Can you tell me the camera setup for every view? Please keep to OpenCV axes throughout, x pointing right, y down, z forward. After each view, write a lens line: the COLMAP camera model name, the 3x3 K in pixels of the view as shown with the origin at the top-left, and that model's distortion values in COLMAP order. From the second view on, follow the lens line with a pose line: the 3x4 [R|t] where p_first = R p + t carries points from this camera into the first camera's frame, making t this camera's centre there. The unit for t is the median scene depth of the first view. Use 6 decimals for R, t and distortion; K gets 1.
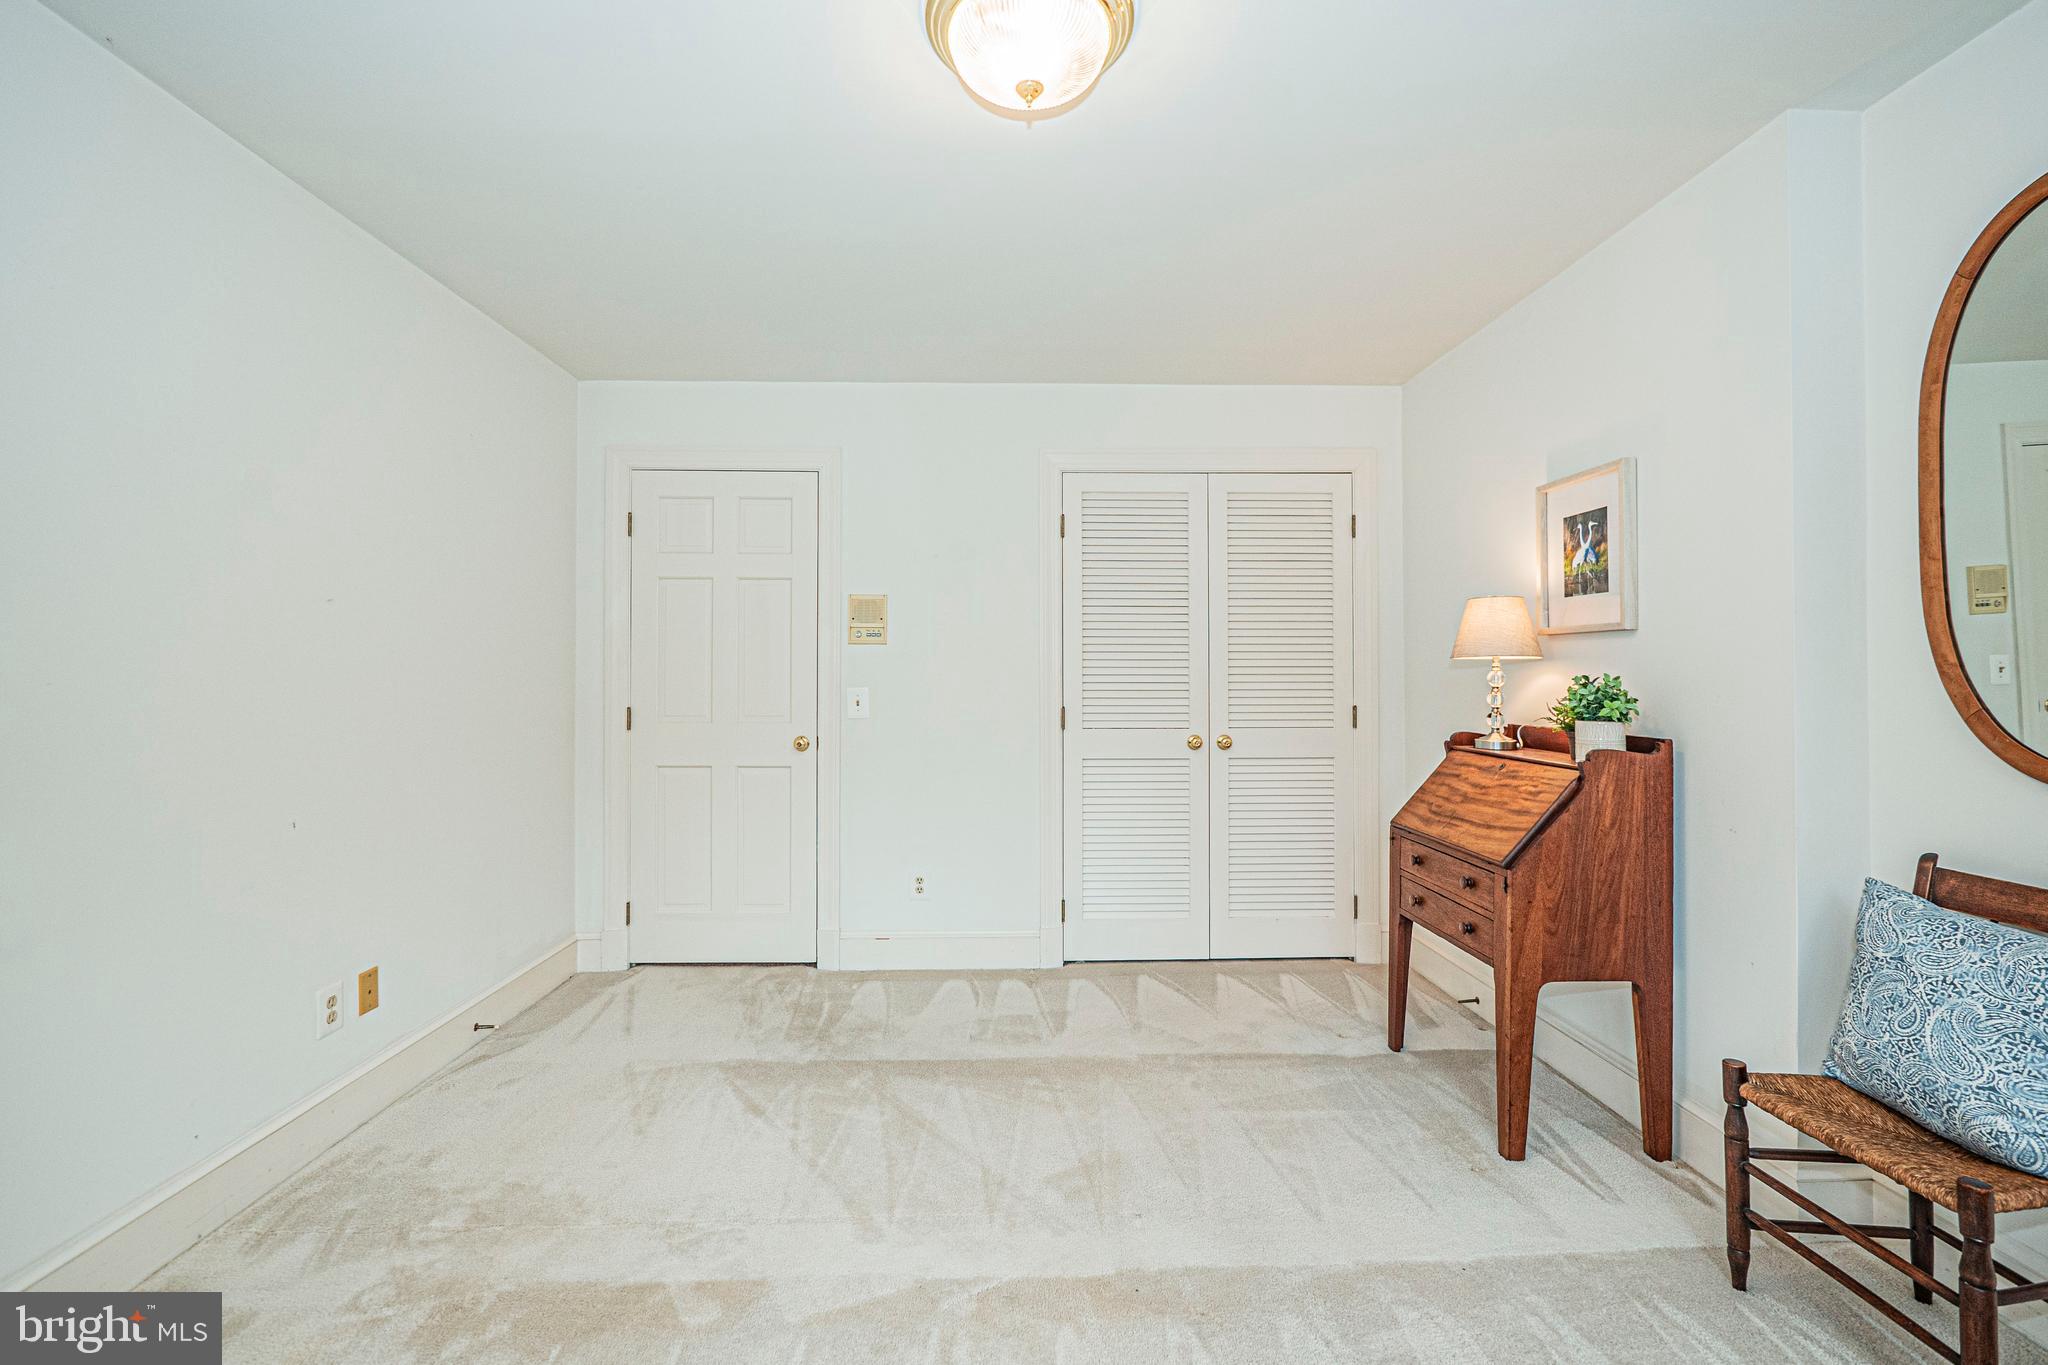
lens RADIAL K [[864.2, 0, 1014.7], [0, 864.2, 675.1], [0, 0, 1]] dist [-0.007856, 0.001232]
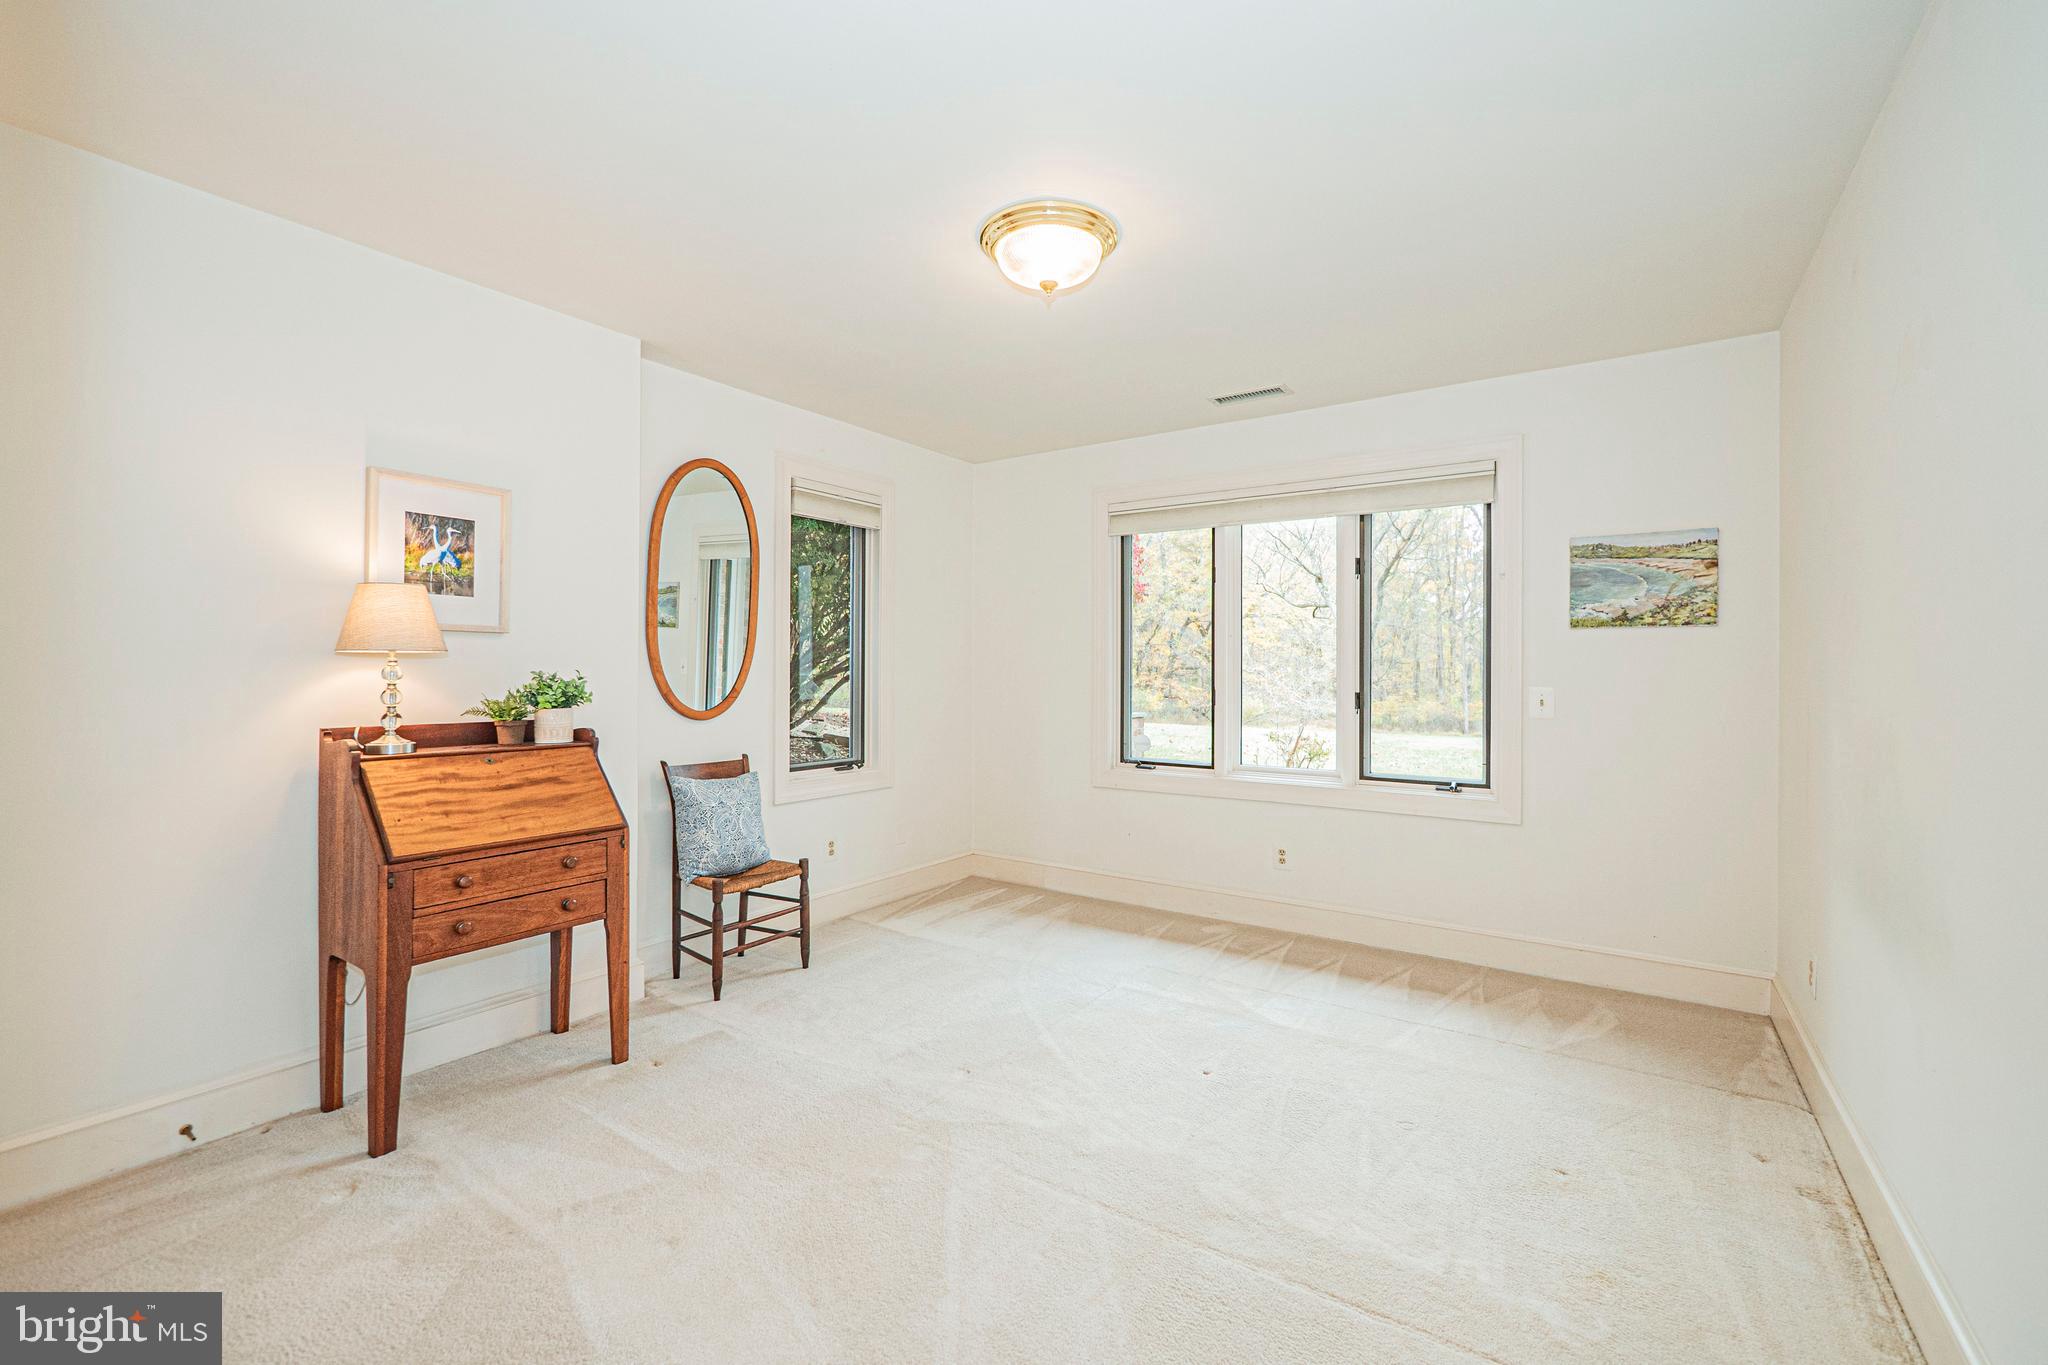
lens RADIAL K [[864.2, 0, 1023.5], [0, 864.2, 673.2], [0, 0, 1]] dist [-0.007856, 0.001232]
pose [[-0.810516, -0.004893, 0.585696, -0.536770], [-0.006931, 0.999975, -0.001238, -0.000873], [-0.585675, -0.005063, -0.810530, 1.449833]]
